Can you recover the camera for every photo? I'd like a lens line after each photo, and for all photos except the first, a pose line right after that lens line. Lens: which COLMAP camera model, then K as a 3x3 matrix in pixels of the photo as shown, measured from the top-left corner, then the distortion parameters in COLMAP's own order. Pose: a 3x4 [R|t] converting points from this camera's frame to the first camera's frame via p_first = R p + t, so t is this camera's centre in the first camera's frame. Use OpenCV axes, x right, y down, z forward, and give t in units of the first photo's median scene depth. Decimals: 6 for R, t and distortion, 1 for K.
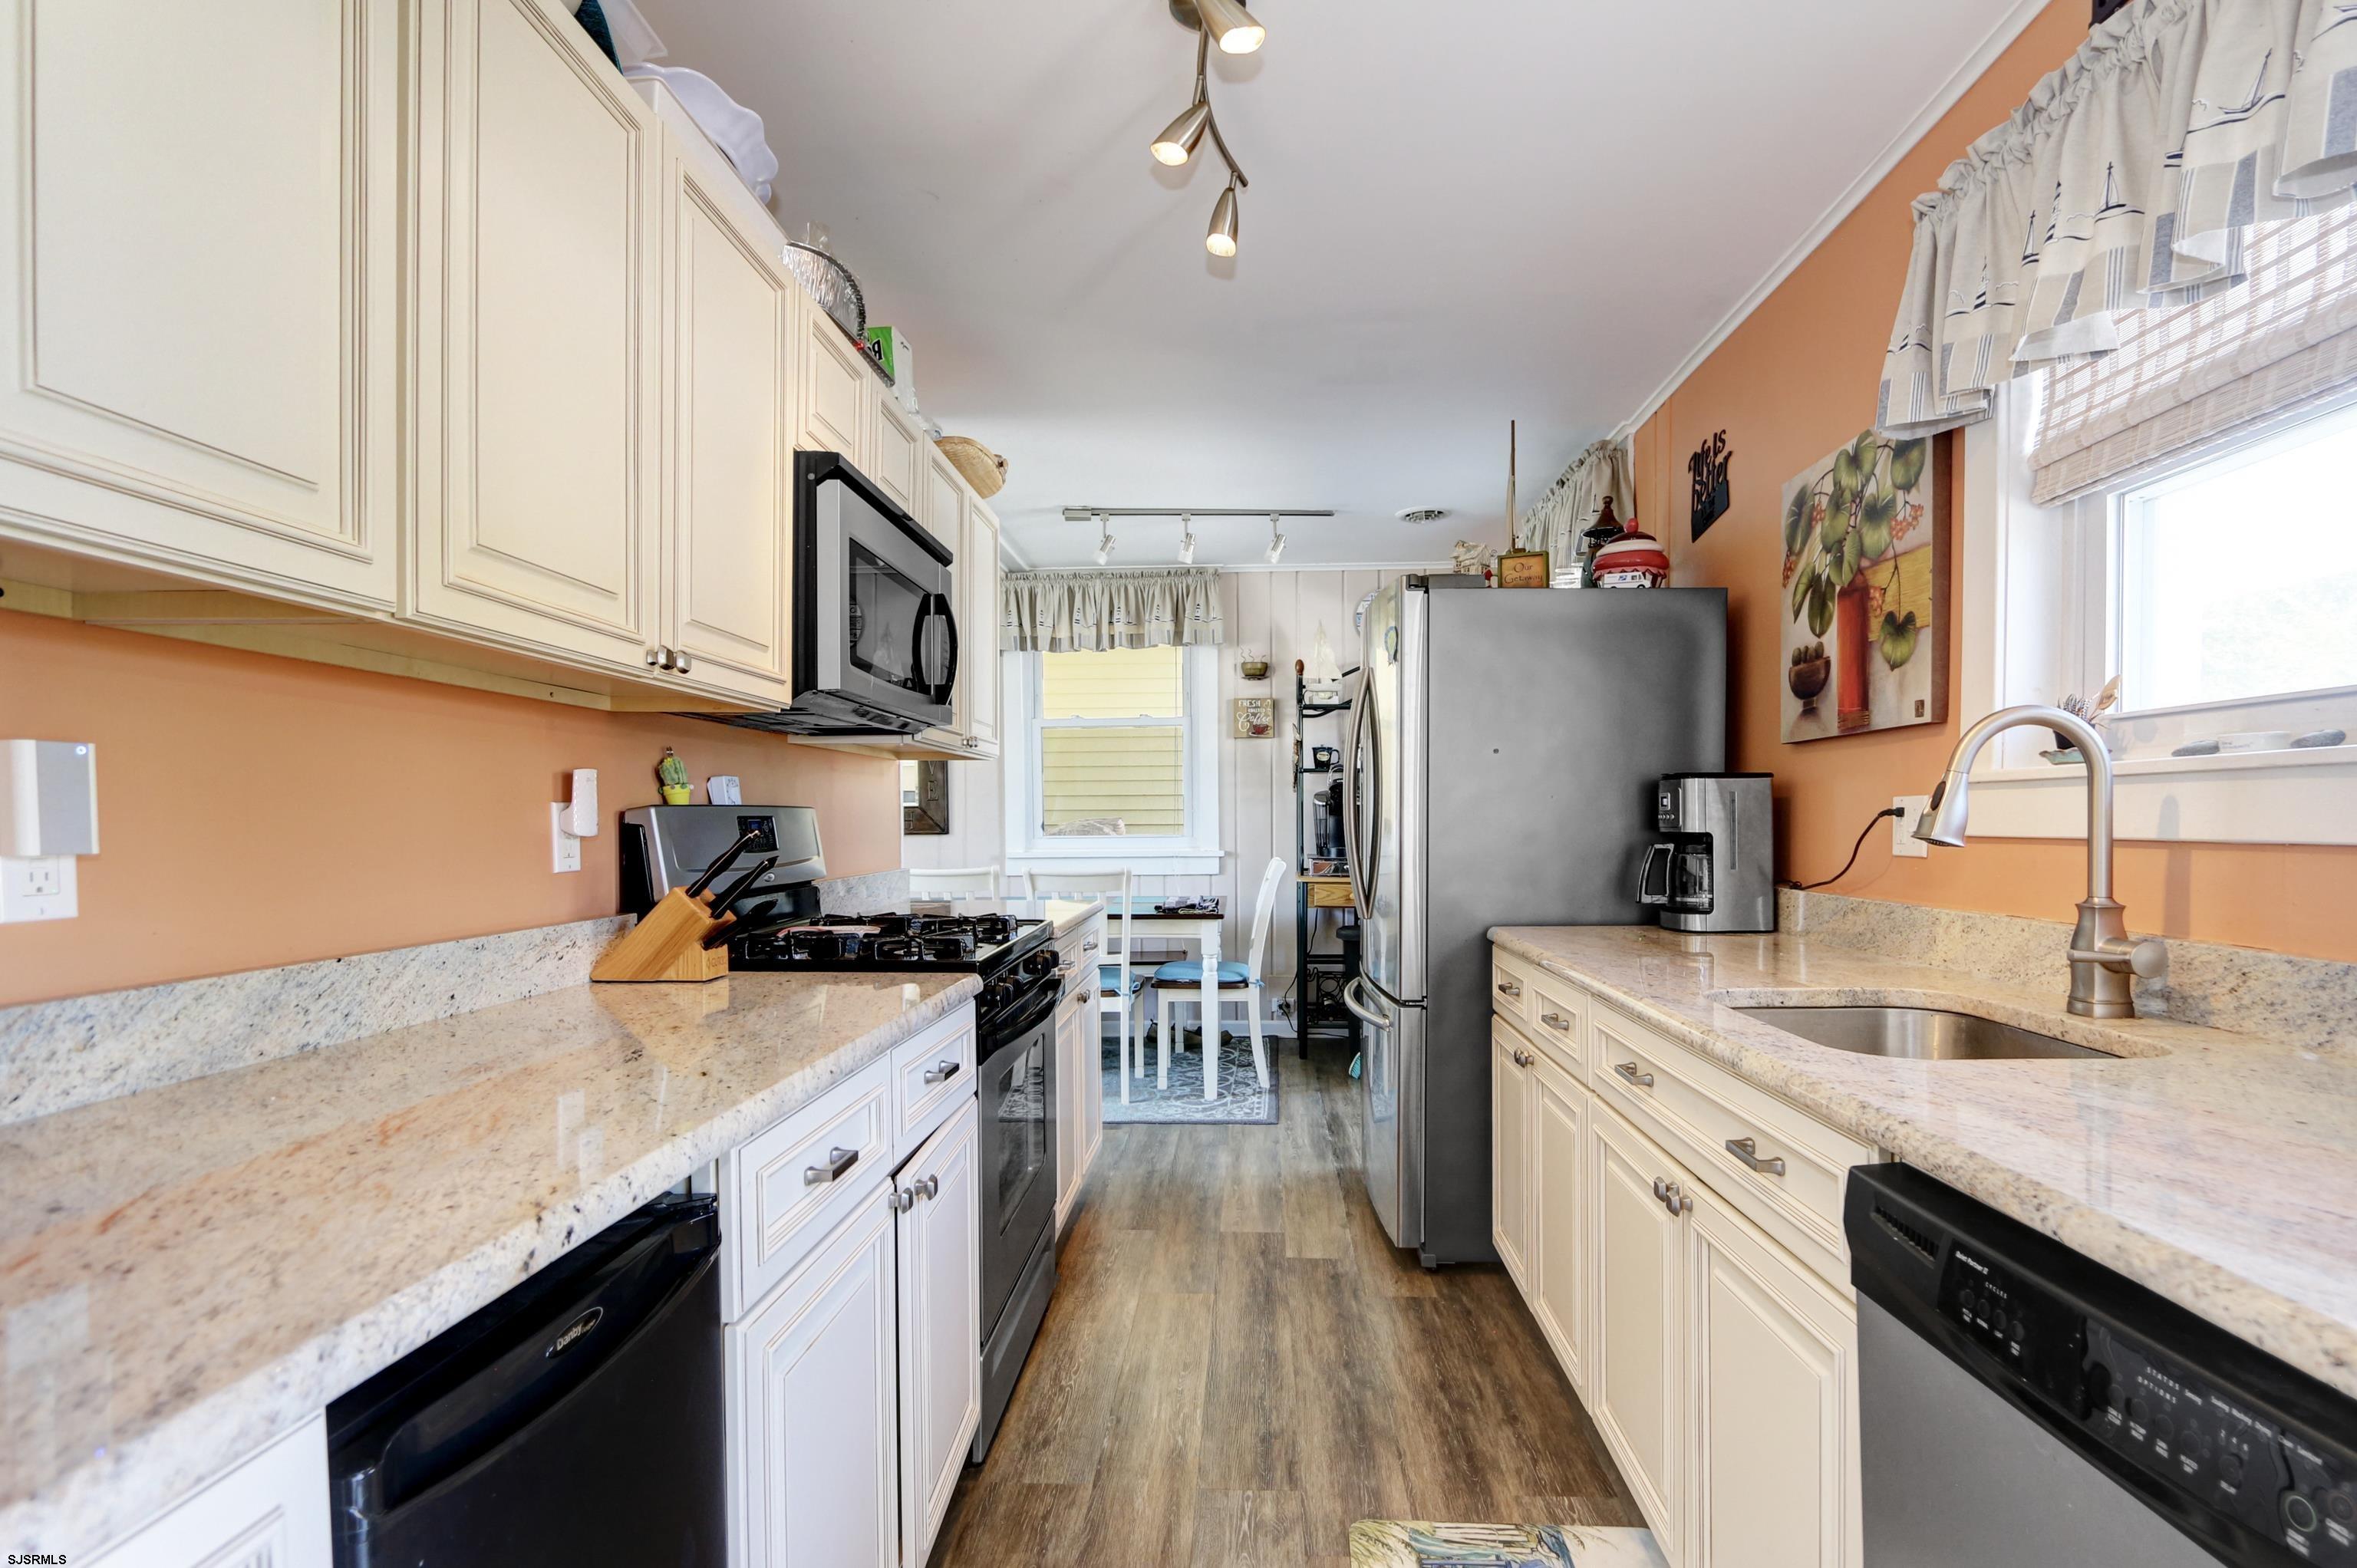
lens RADIAL K [[1182.4, 0, 1170.0], [0, 1182.4, 826.9], [0, 0, 1]] dist [-0.014687, -0.001801]
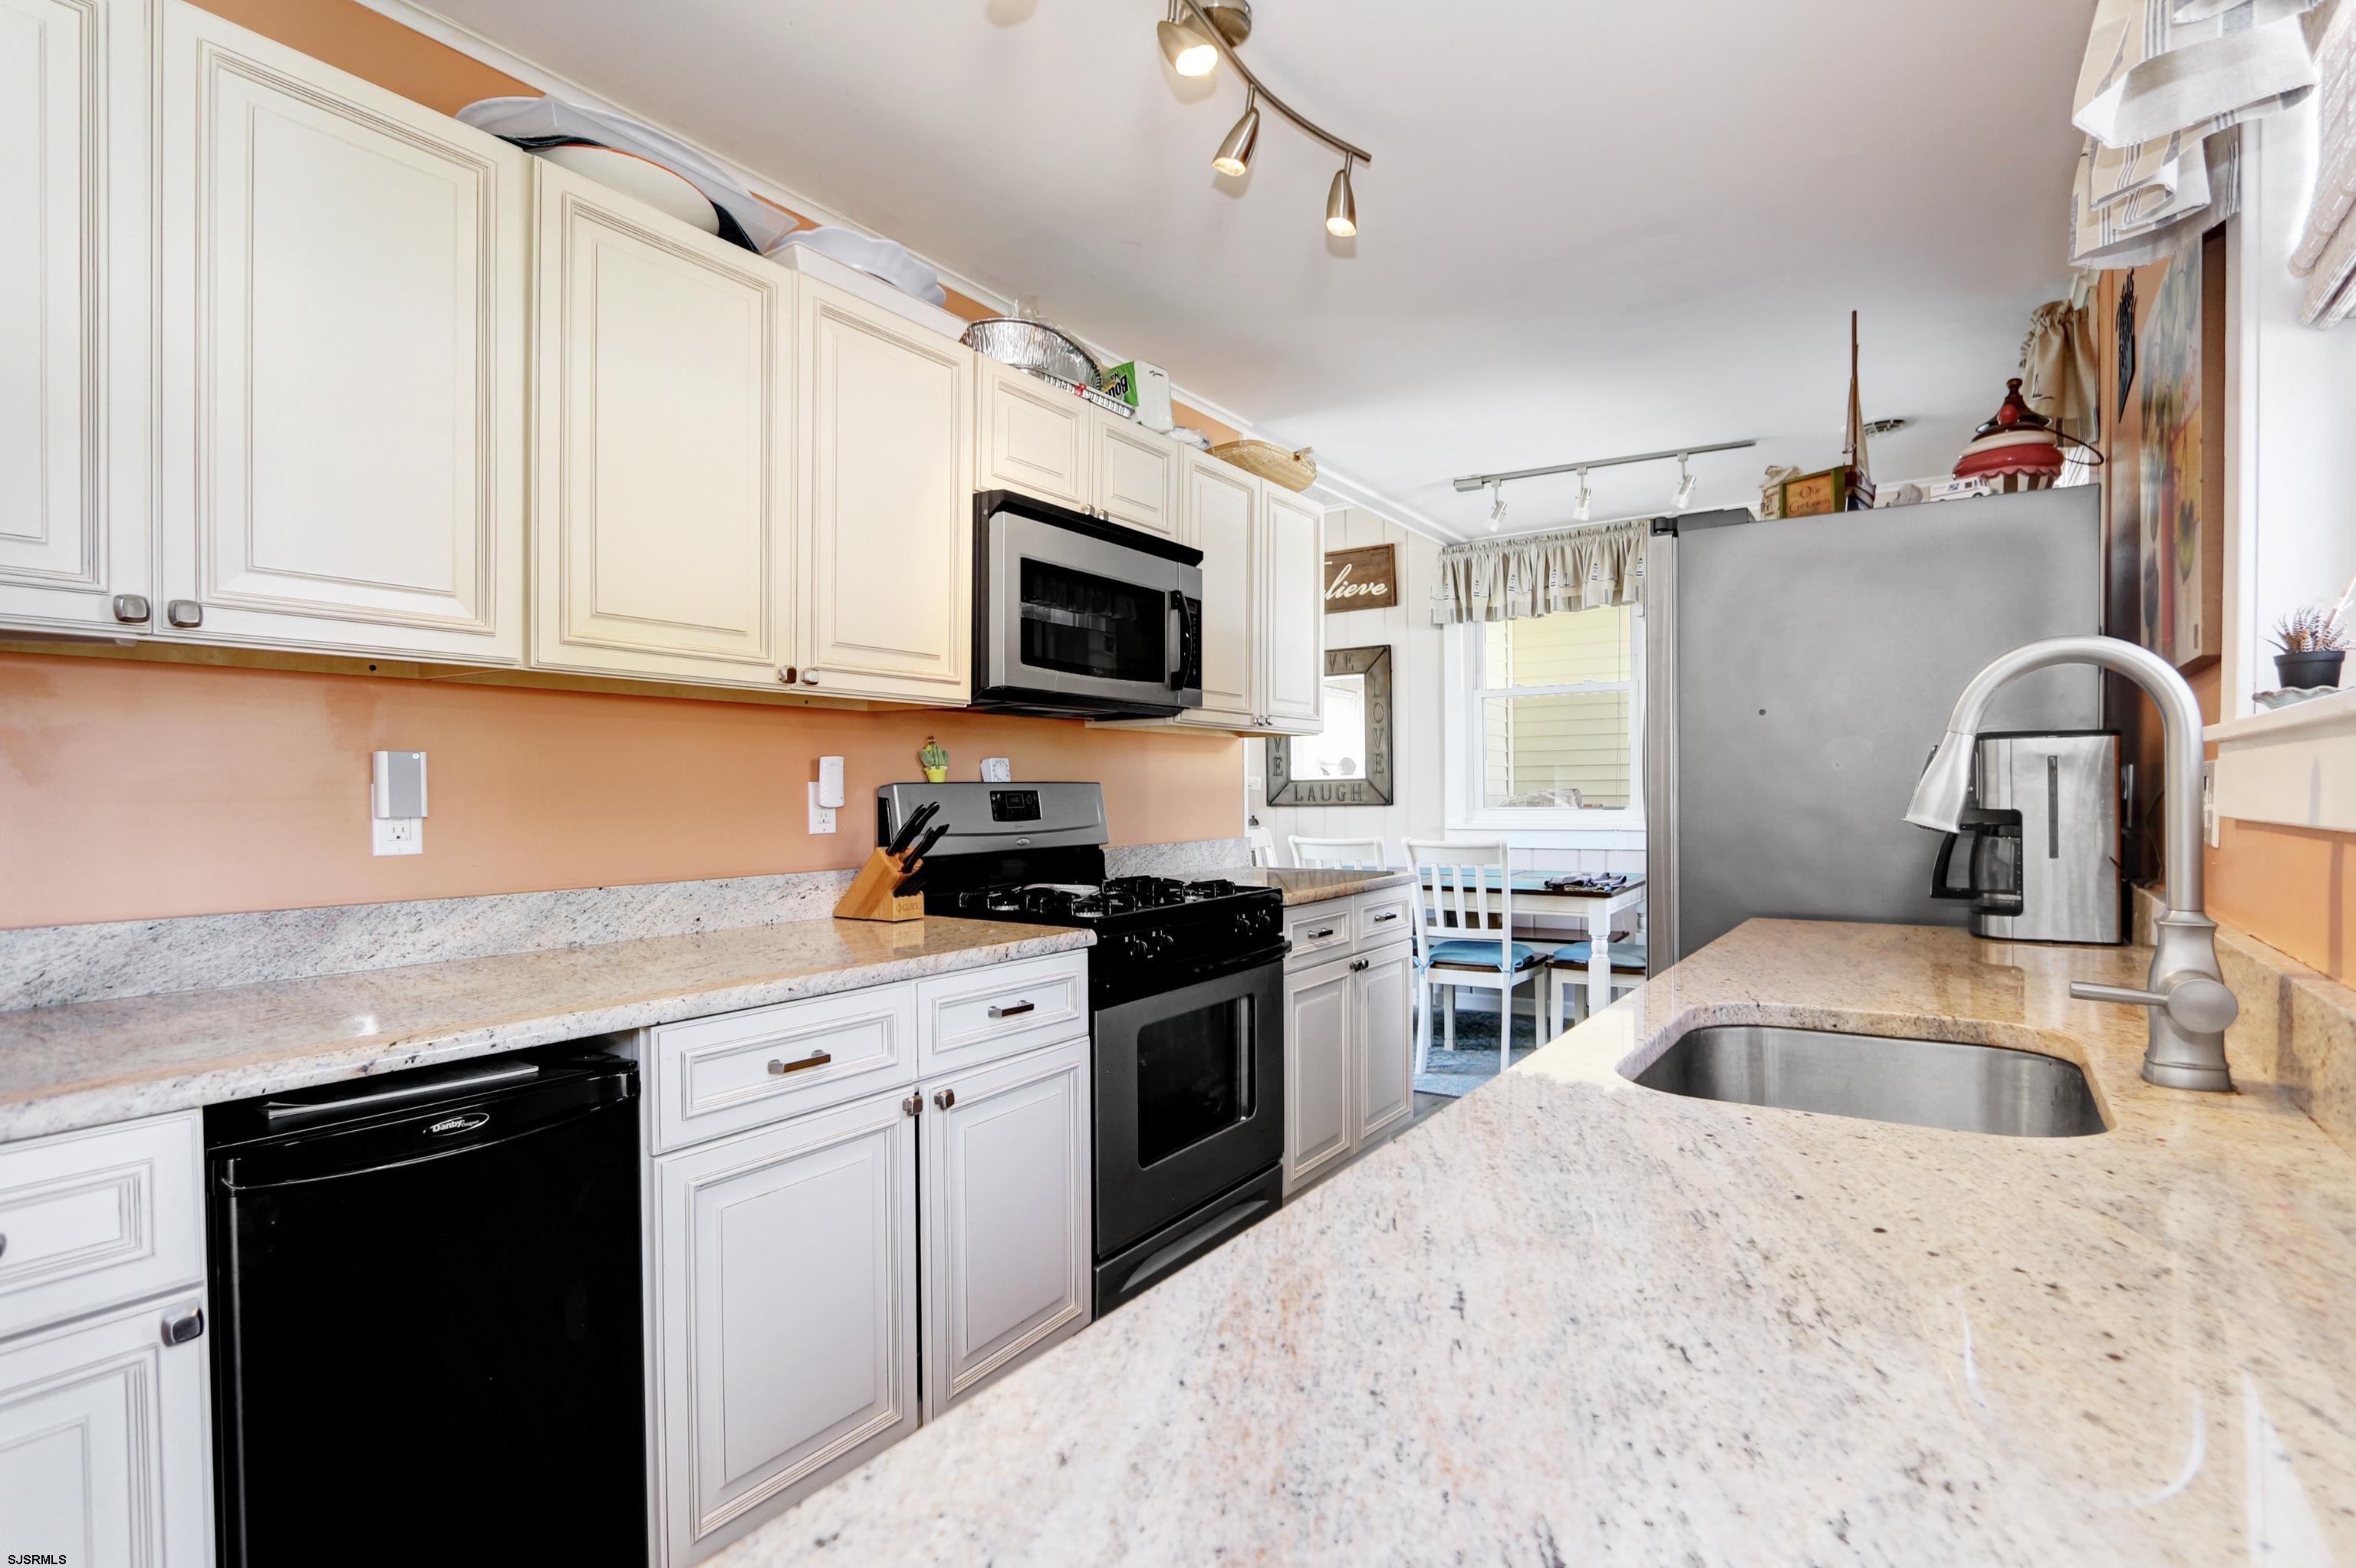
lens RADIAL K [[1138.2, 0, 1105.1], [0, 1138.2, 794.2], [0, 0, 1]] dist [-0.024372, 0.004900]
pose [[0.844141, -0.000944, -0.536121, 0.438019], [-0.000313, 0.999997, -0.002254, -0.003818], [0.536122, 0.002070, 0.844138, 0.079510]]
